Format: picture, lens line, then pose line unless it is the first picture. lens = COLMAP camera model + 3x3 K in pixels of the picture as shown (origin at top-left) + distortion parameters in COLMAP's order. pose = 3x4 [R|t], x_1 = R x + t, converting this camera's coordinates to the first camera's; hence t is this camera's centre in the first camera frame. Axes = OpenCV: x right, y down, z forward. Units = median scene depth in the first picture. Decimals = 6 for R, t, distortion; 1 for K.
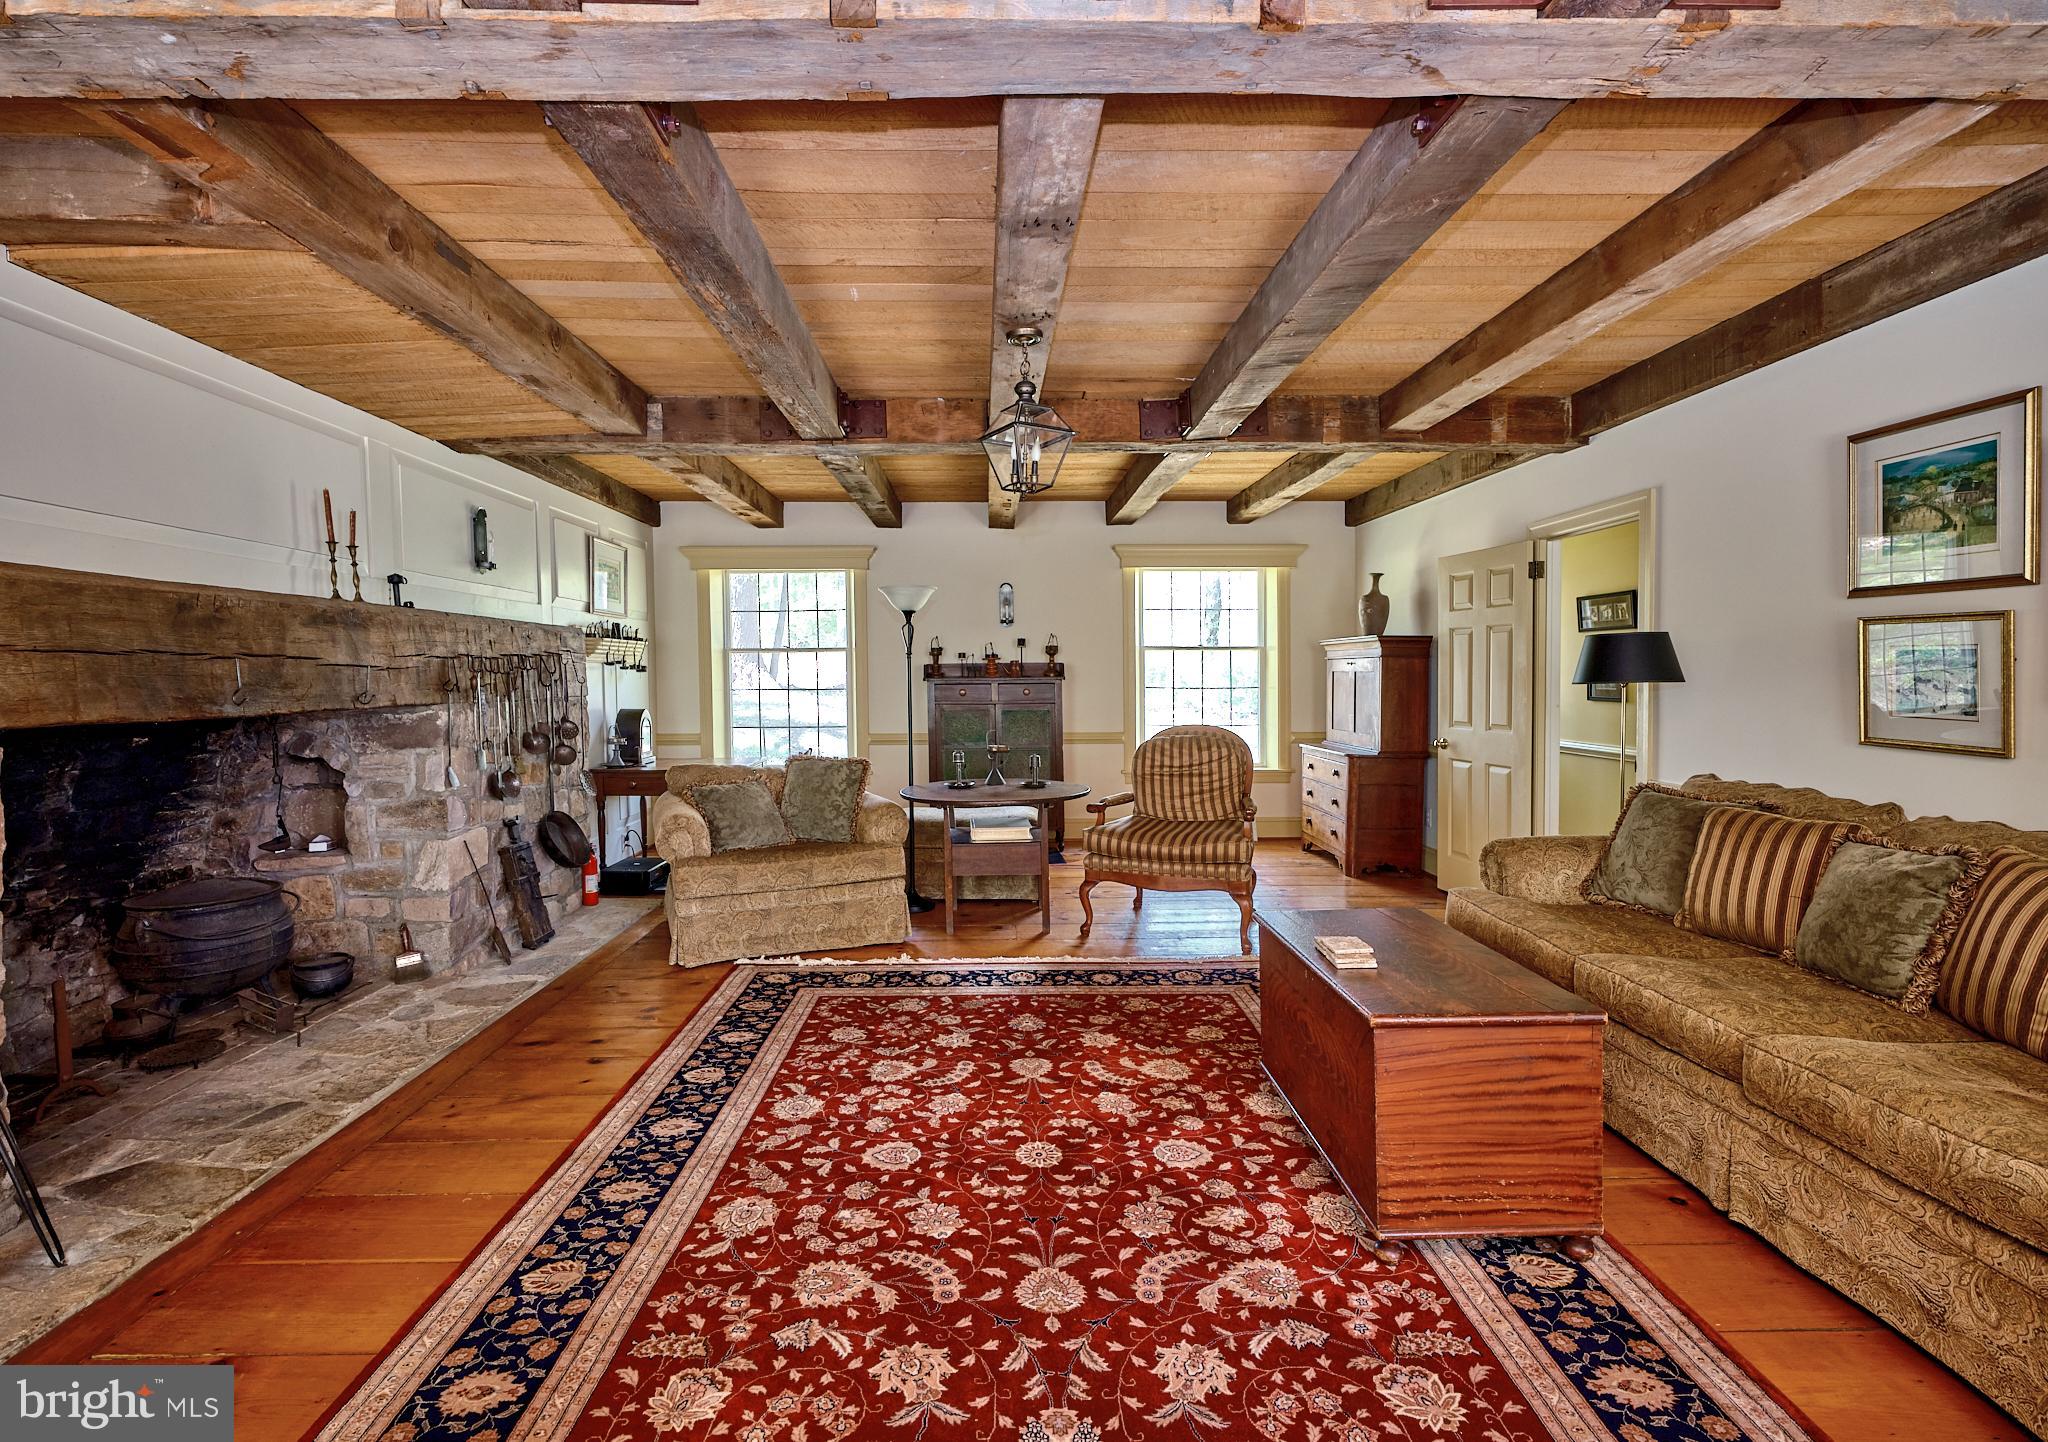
lens RADIAL K [[958.9, 0, 1017.4], [0, 958.9, 711.3], [0, 0, 1]] dist [-0.002546, 0.001386]
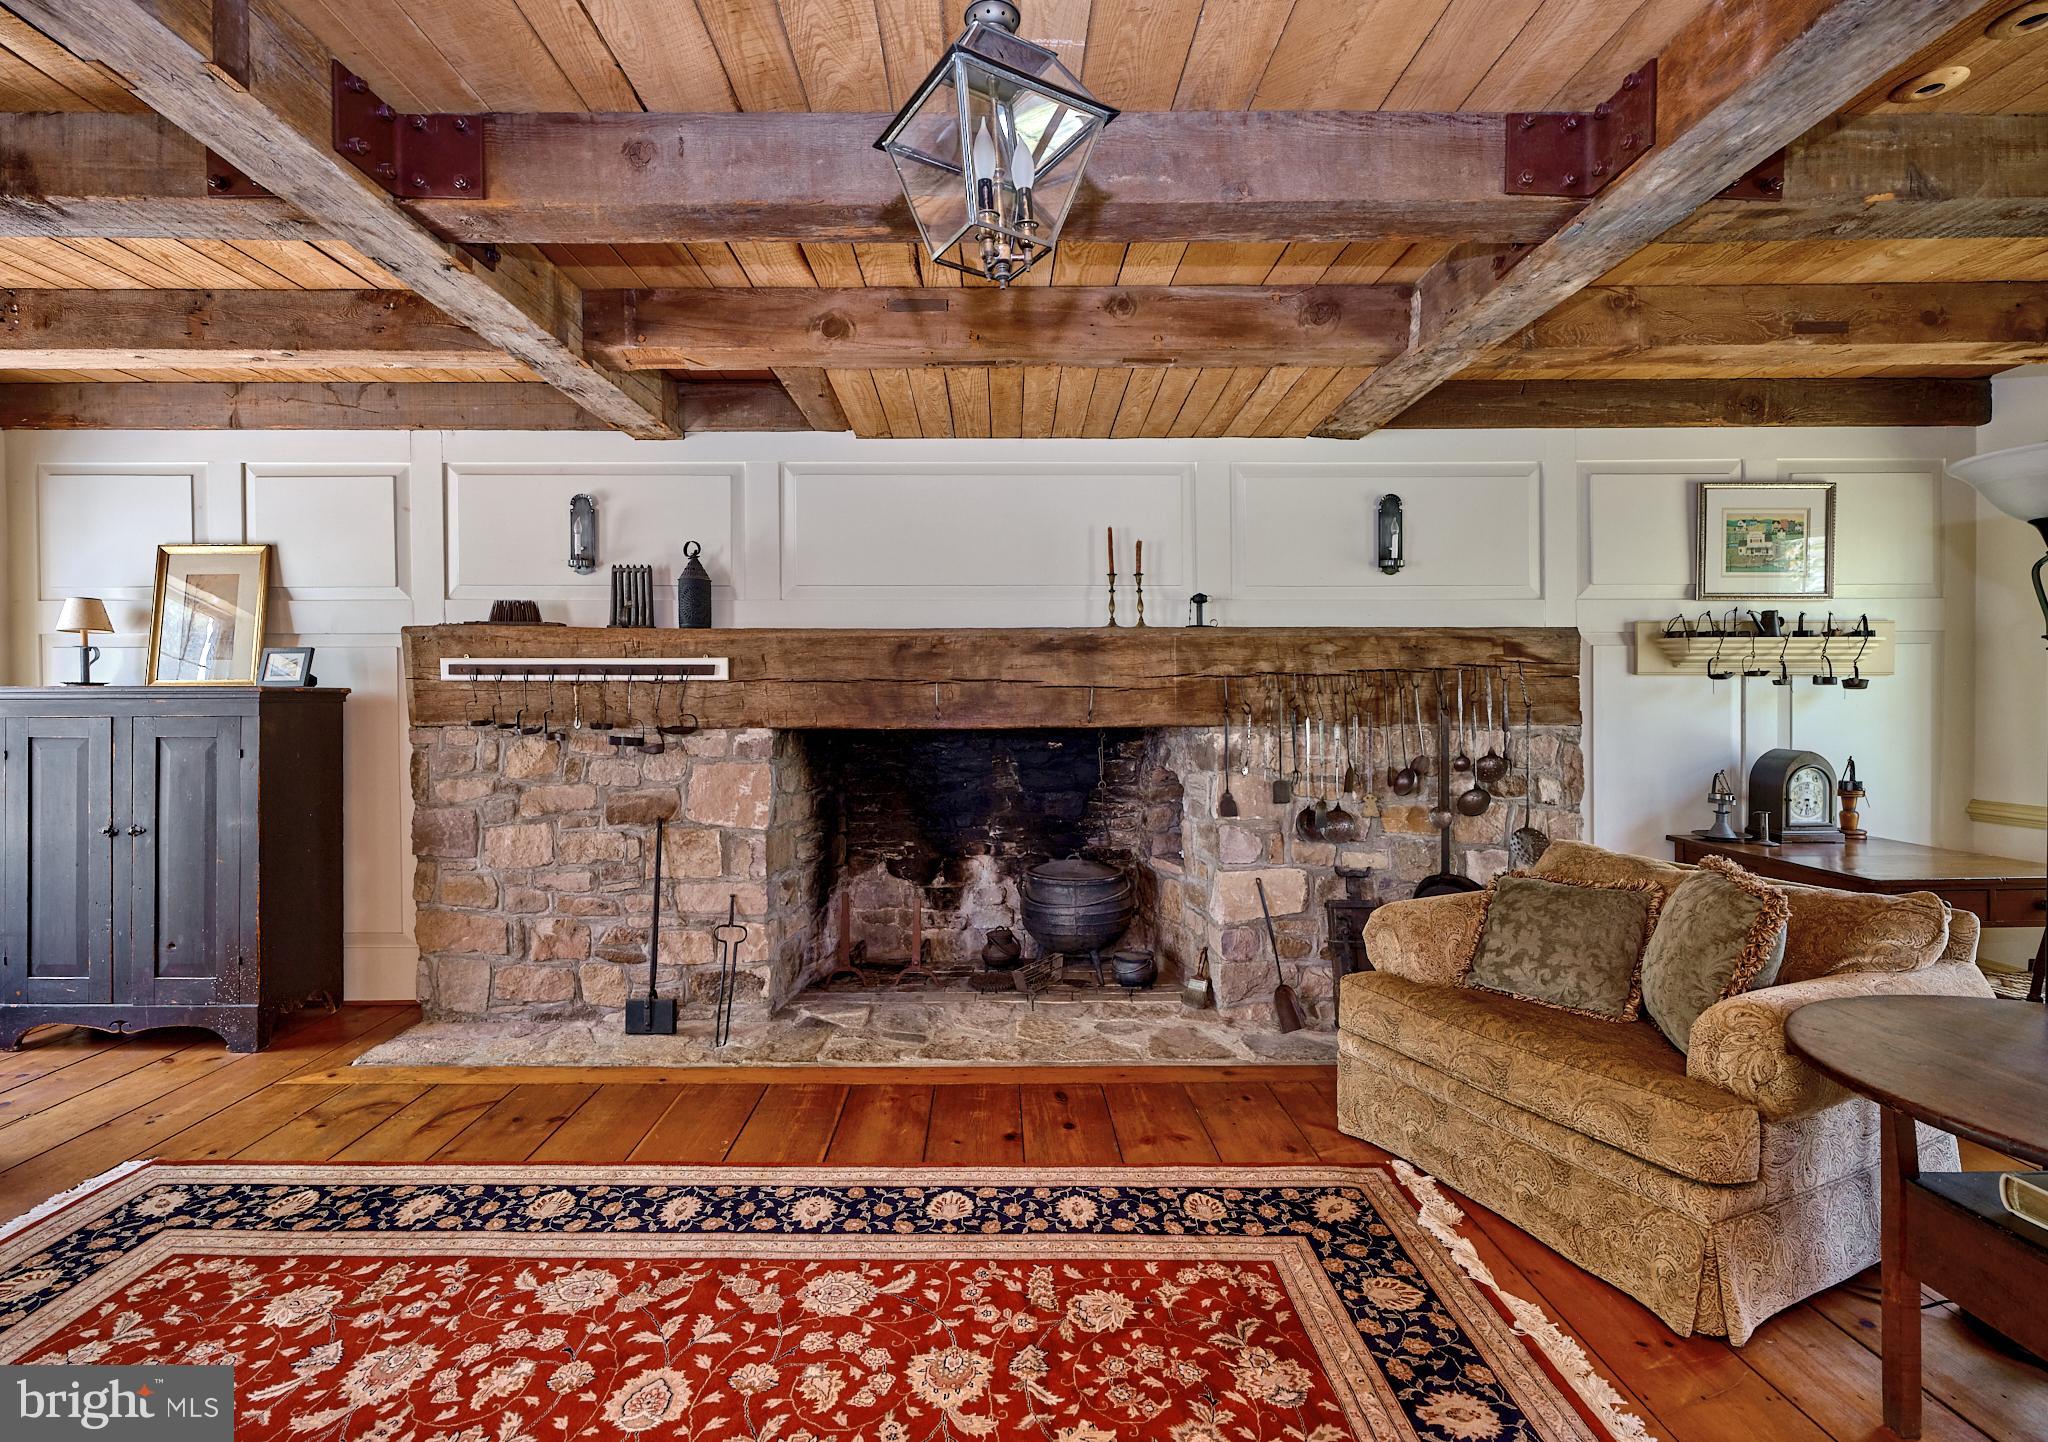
lens RADIAL K [[958.9, 0, 1006.3], [0, 958.9, 721.2], [0, 0, 1]] dist [-0.002546, 0.001386]
pose [[-0.034009, 0.029048, -0.998999, 0.391203], [-0.035825, 0.998900, 0.030264, -0.037796], [0.998779, 0.036818, -0.032931, 0.927391]]
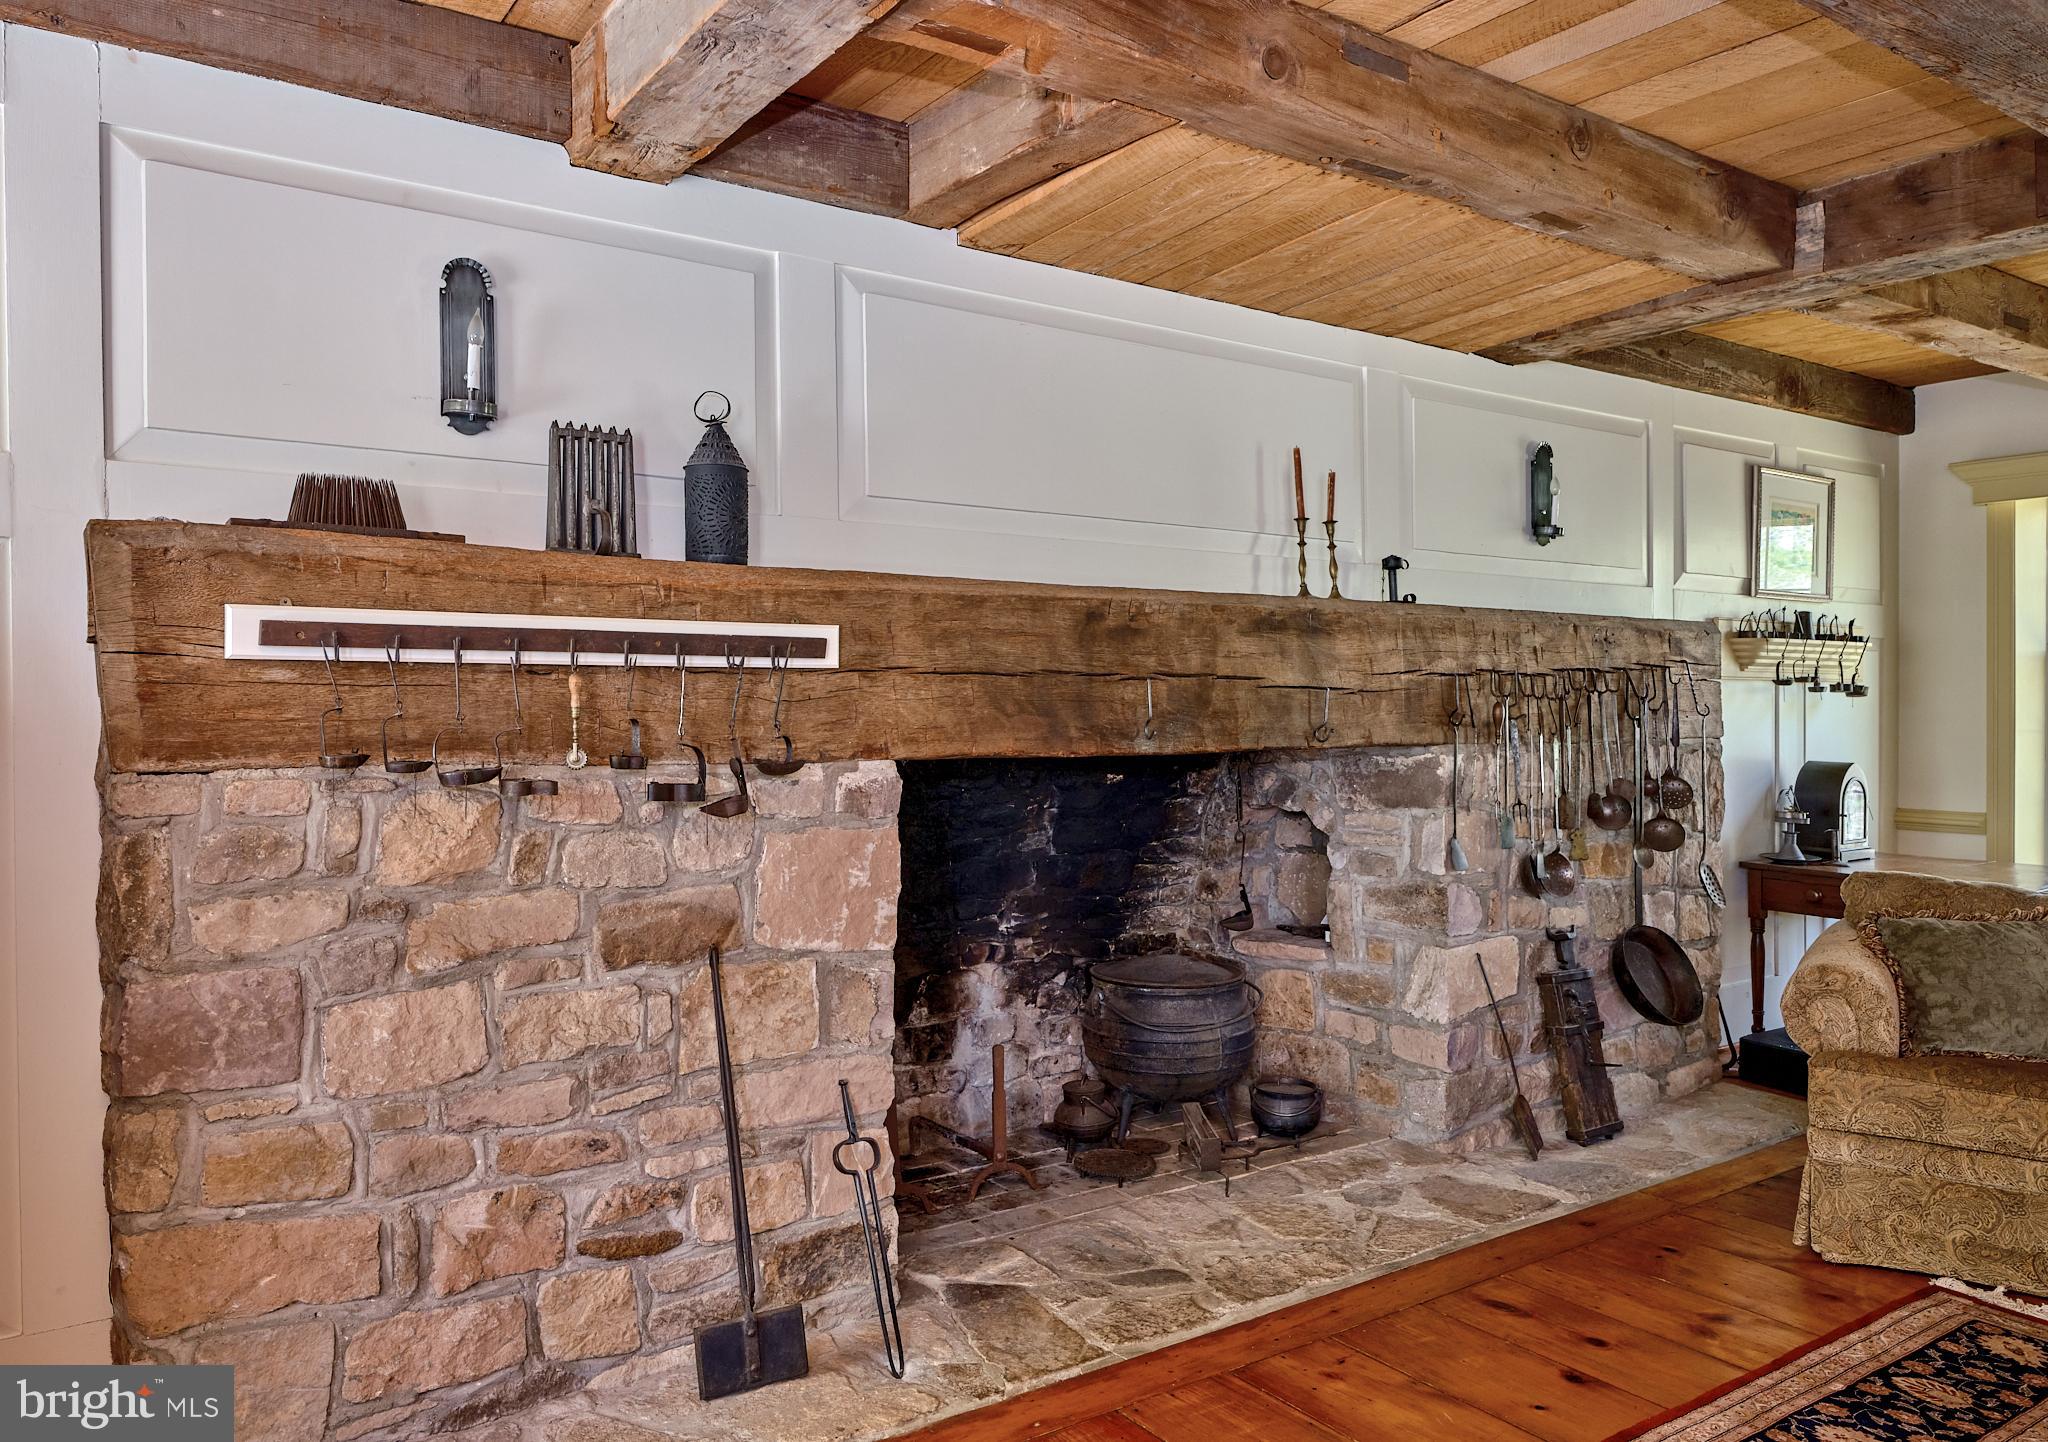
lens RADIAL K [[1424.3, 0, 985.1], [0, 1424.3, 726.9], [0, 0, 1]] dist [-0.003011, 0.001287]
pose [[0.526230, 0.019321, -0.850123, 0.084240], [-0.035427, 0.999372, 0.000784, -0.010392], [0.849604, 0.029705, 0.526584, 0.229344]]
